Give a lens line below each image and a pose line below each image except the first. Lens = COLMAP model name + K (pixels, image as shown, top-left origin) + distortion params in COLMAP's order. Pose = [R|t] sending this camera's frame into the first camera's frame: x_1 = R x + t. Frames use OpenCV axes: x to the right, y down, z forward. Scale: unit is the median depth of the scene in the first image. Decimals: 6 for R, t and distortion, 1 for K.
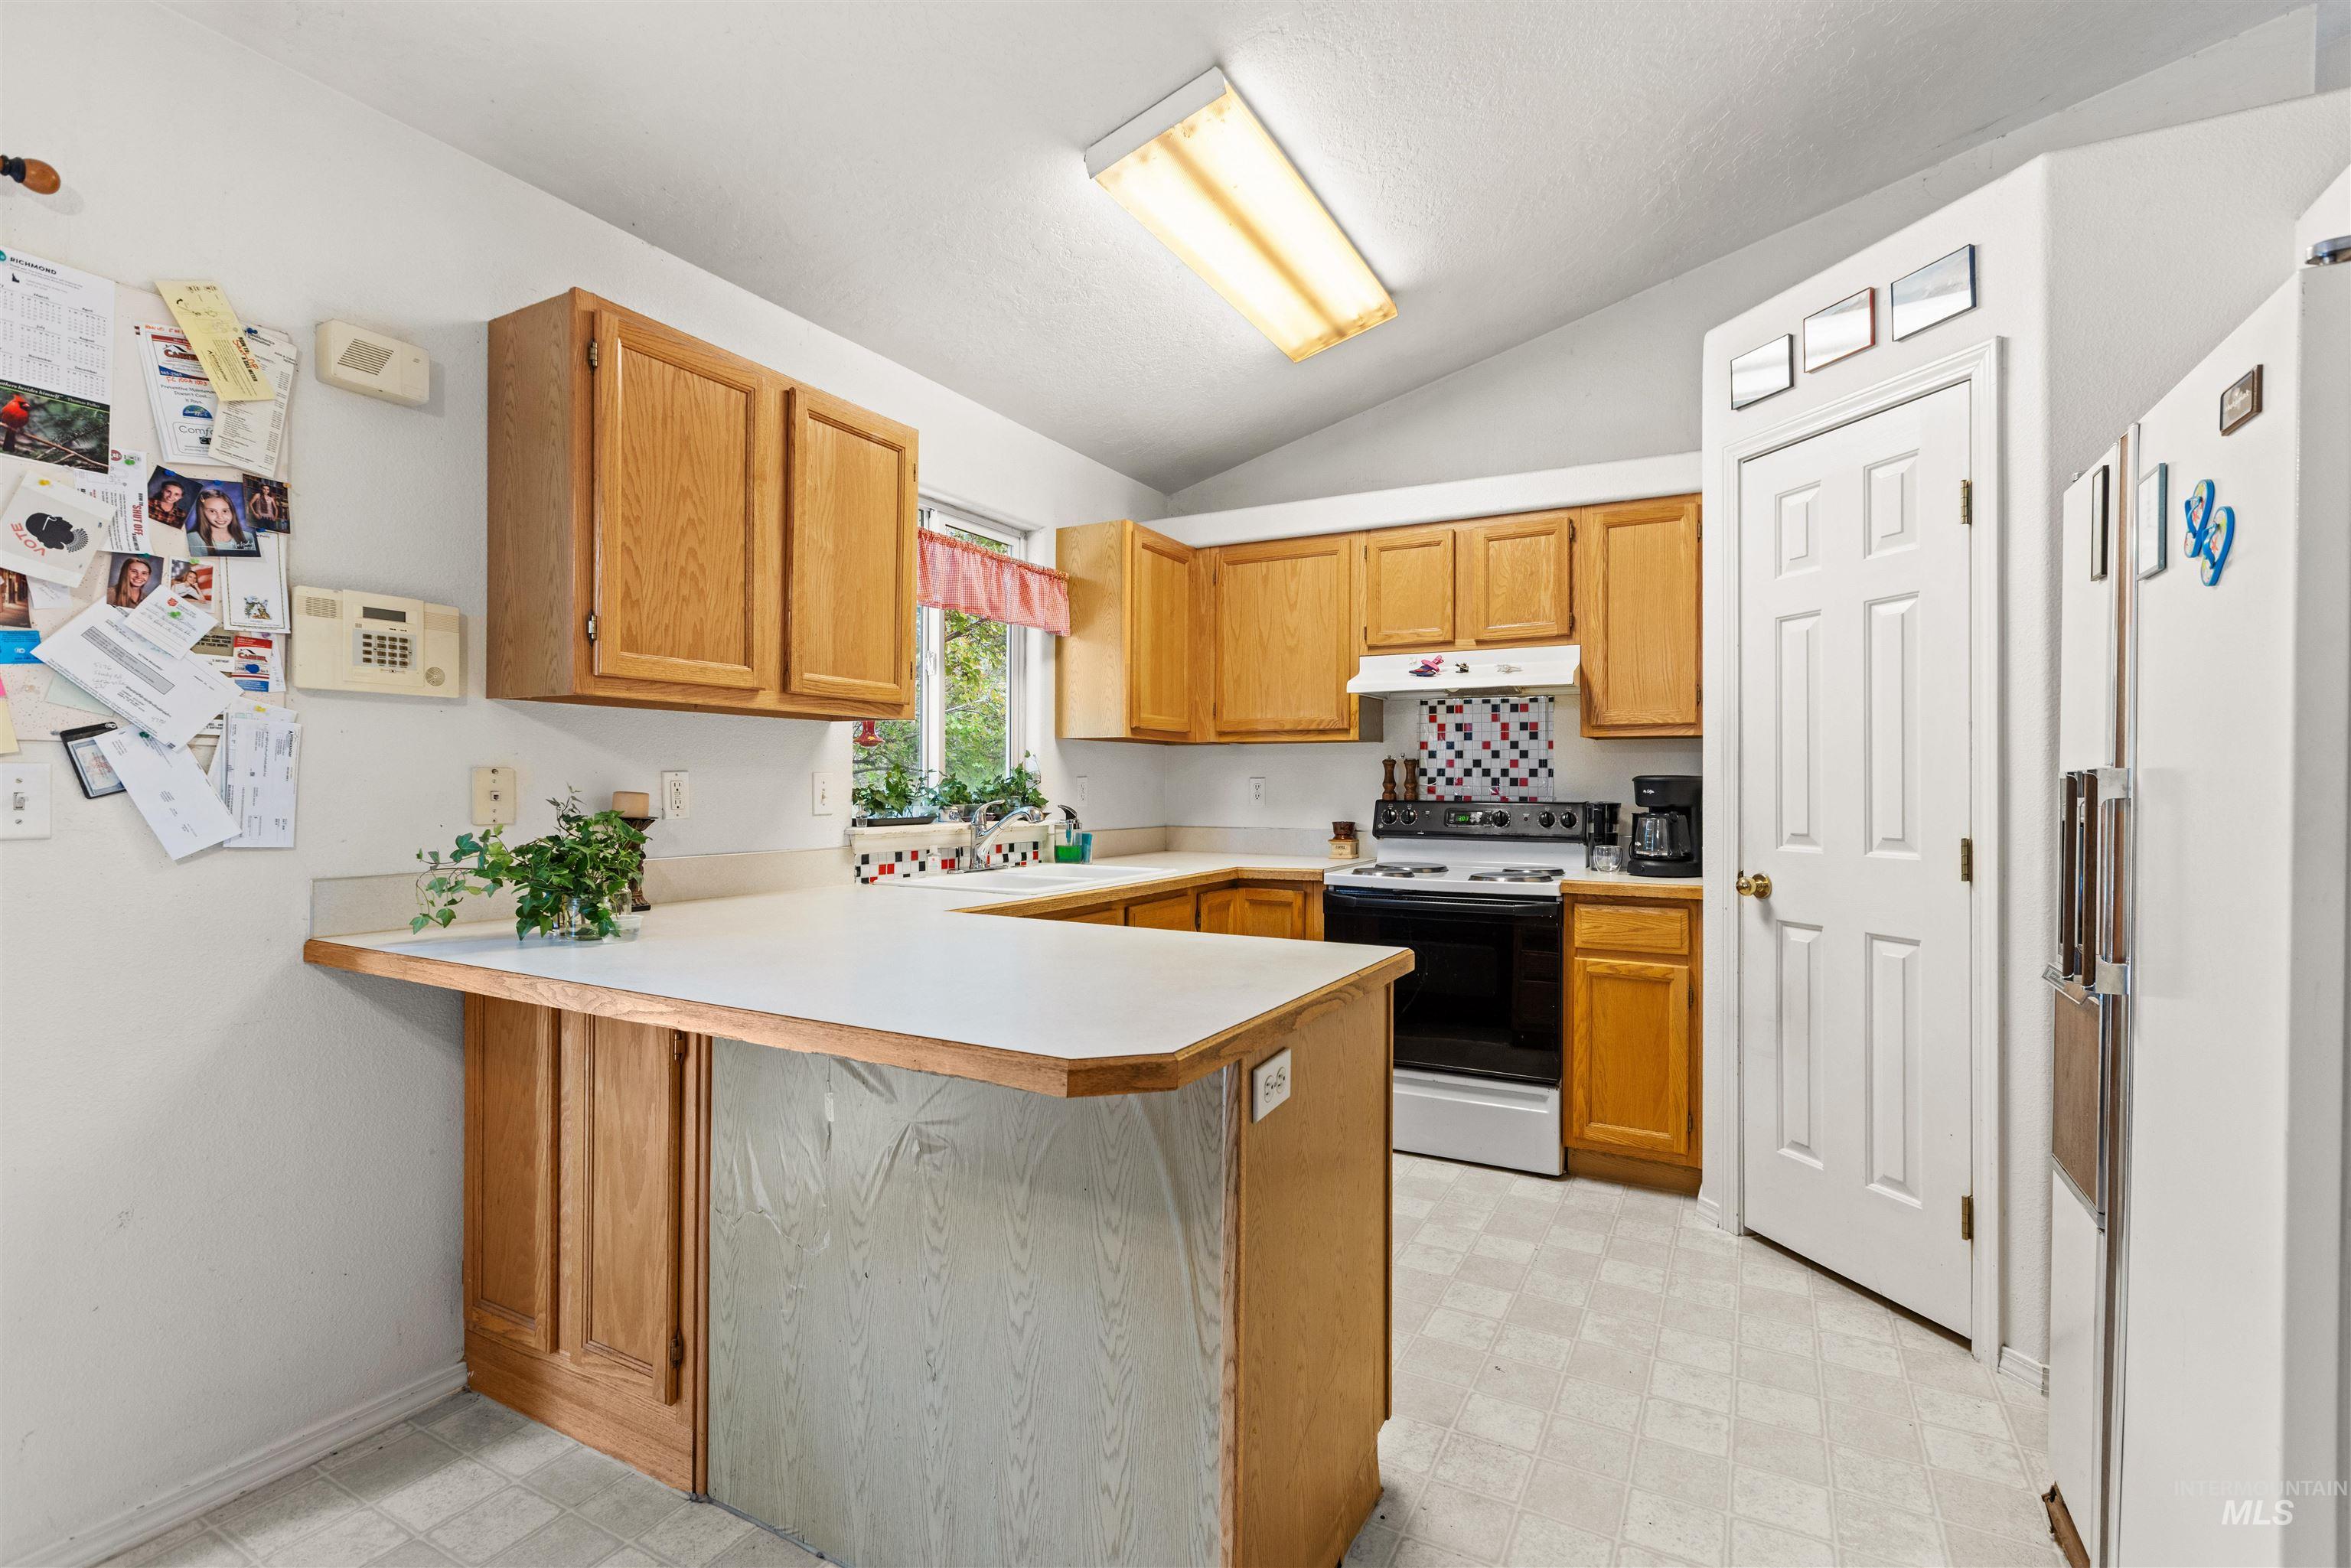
lens RADIAL K [[1064.3, 0, 1188.8], [0, 1064.3, 779.7], [0, 0, 1]] dist [-0.002112, -0.001221]
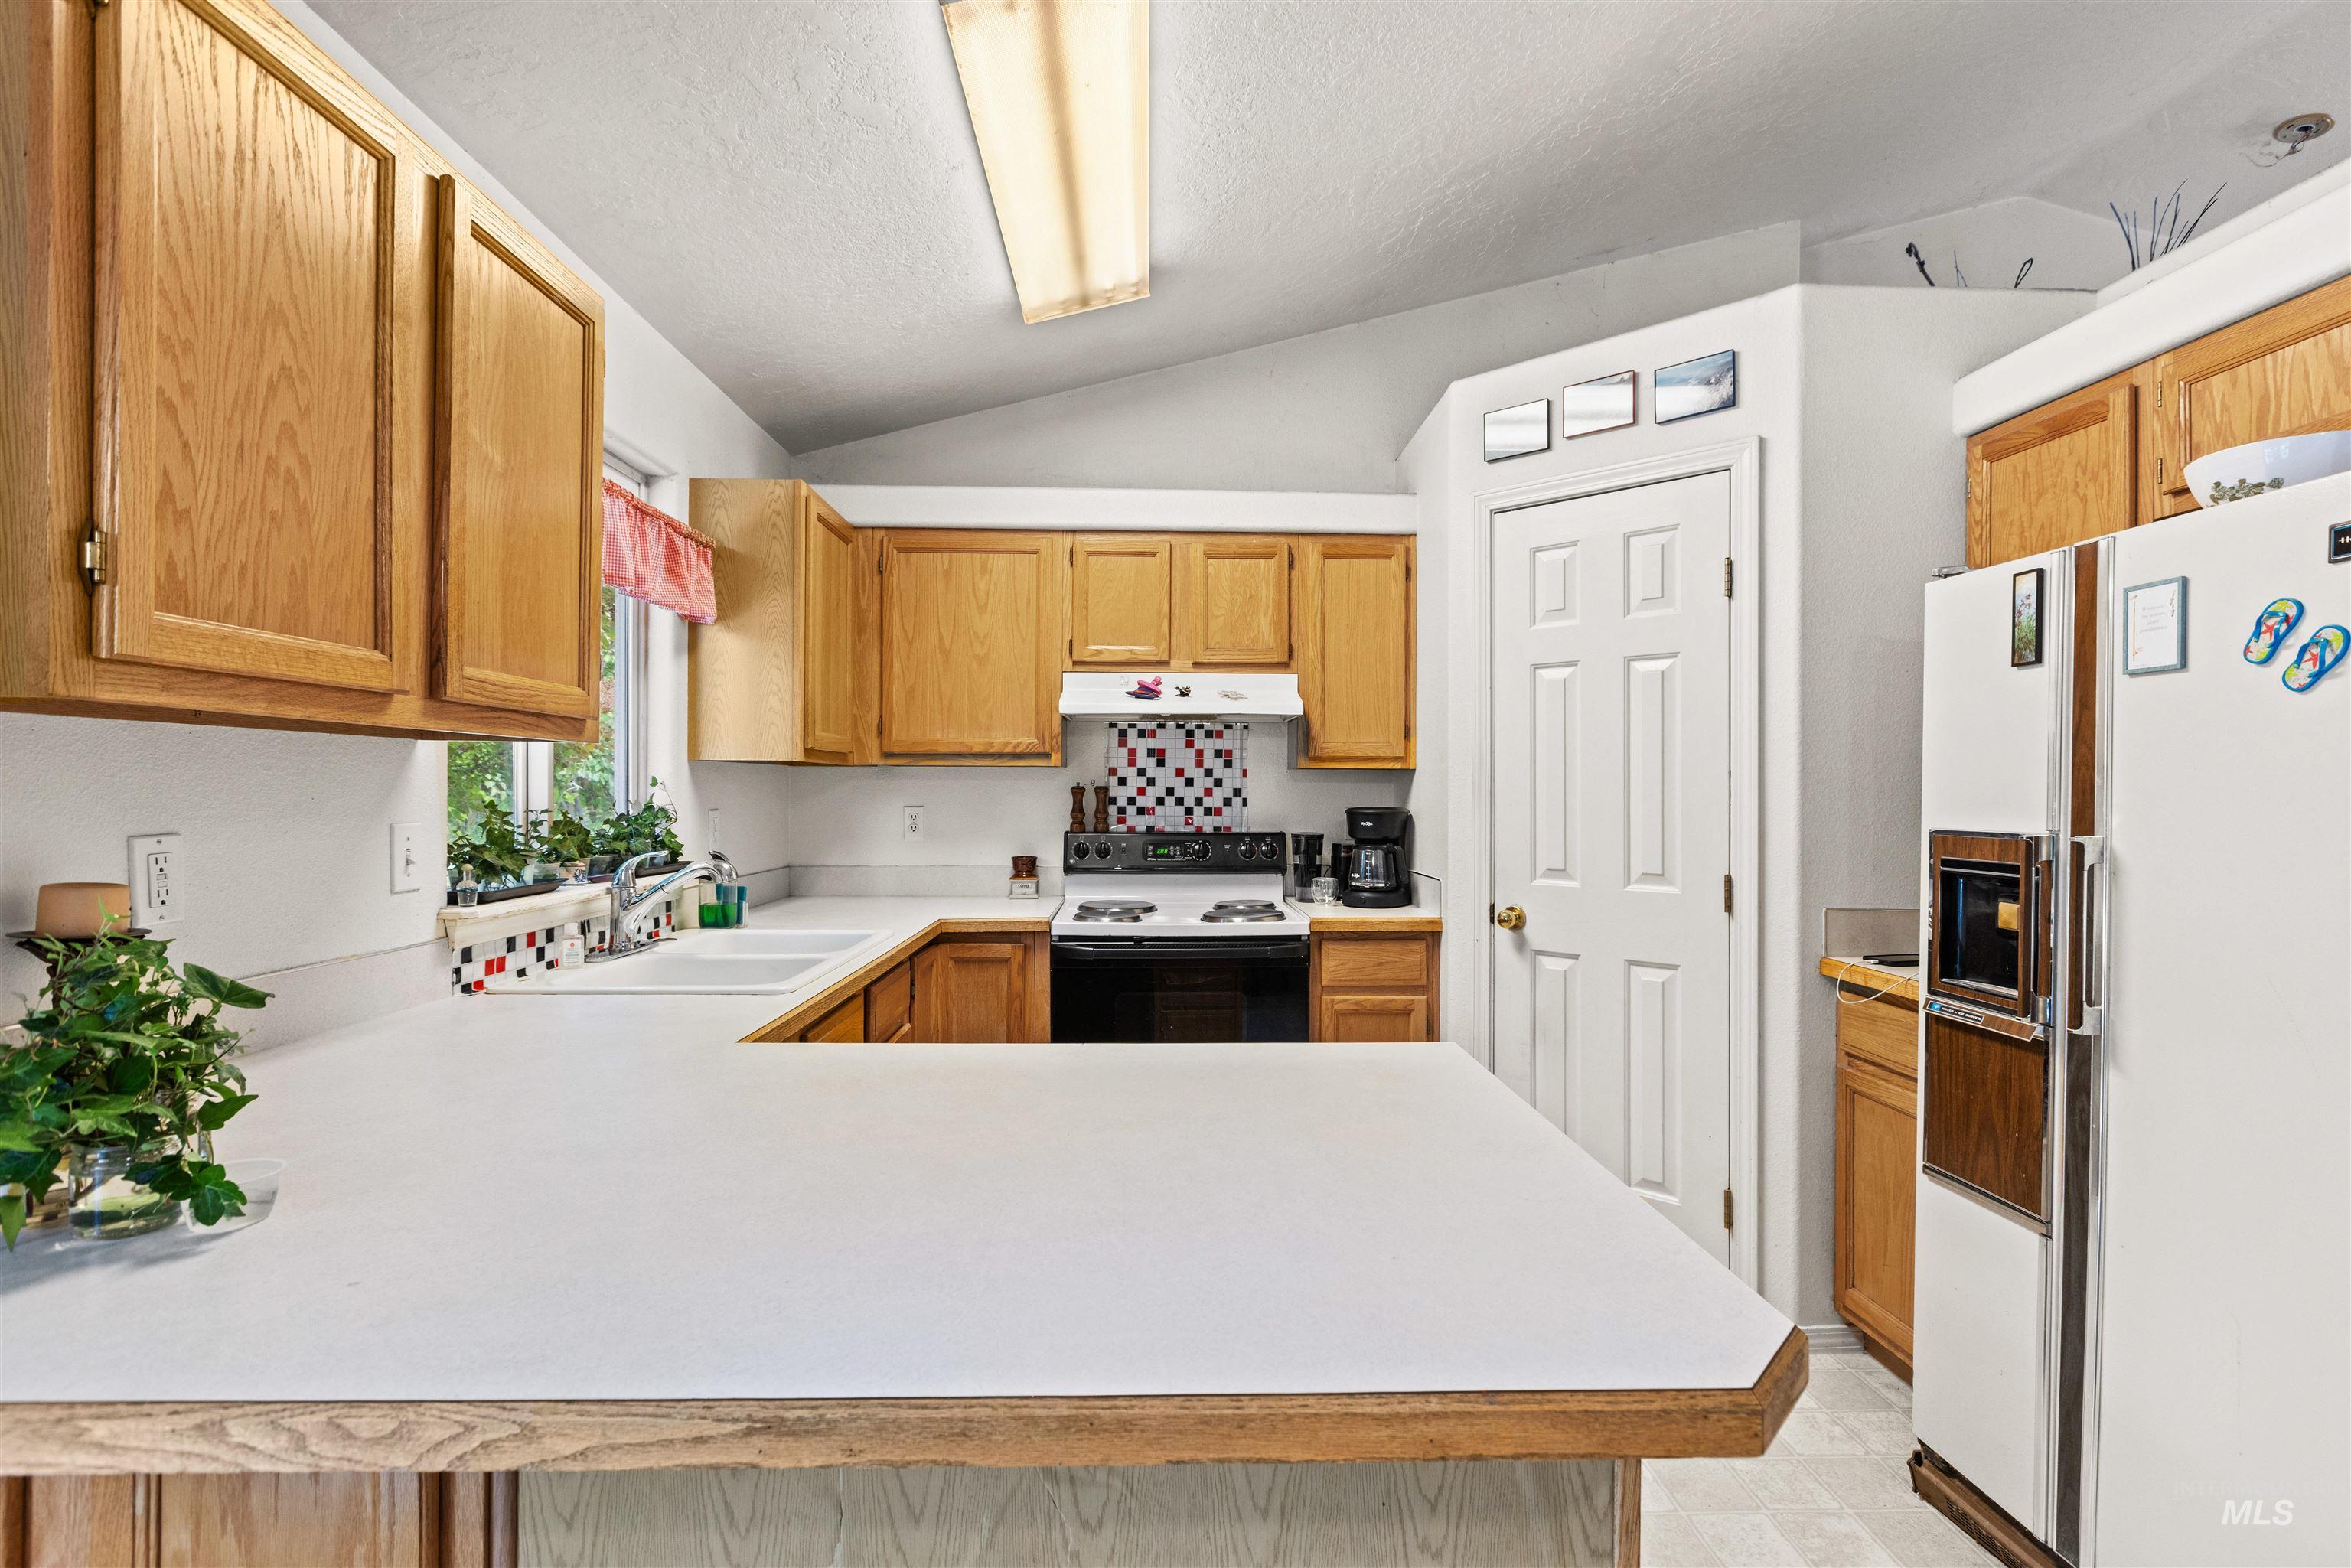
lens RADIAL K [[1064.3, 0, 1184.9], [0, 1064.3, 791.3], [0, 0, 1]] dist [-0.002112, -0.001221]
pose [[0.865095, -0.000718, 0.501608, -0.306002], [-0.003057, 0.999973, 0.006702, -0.035467], [-0.501599, -0.007331, 0.865069, 0.282689]]
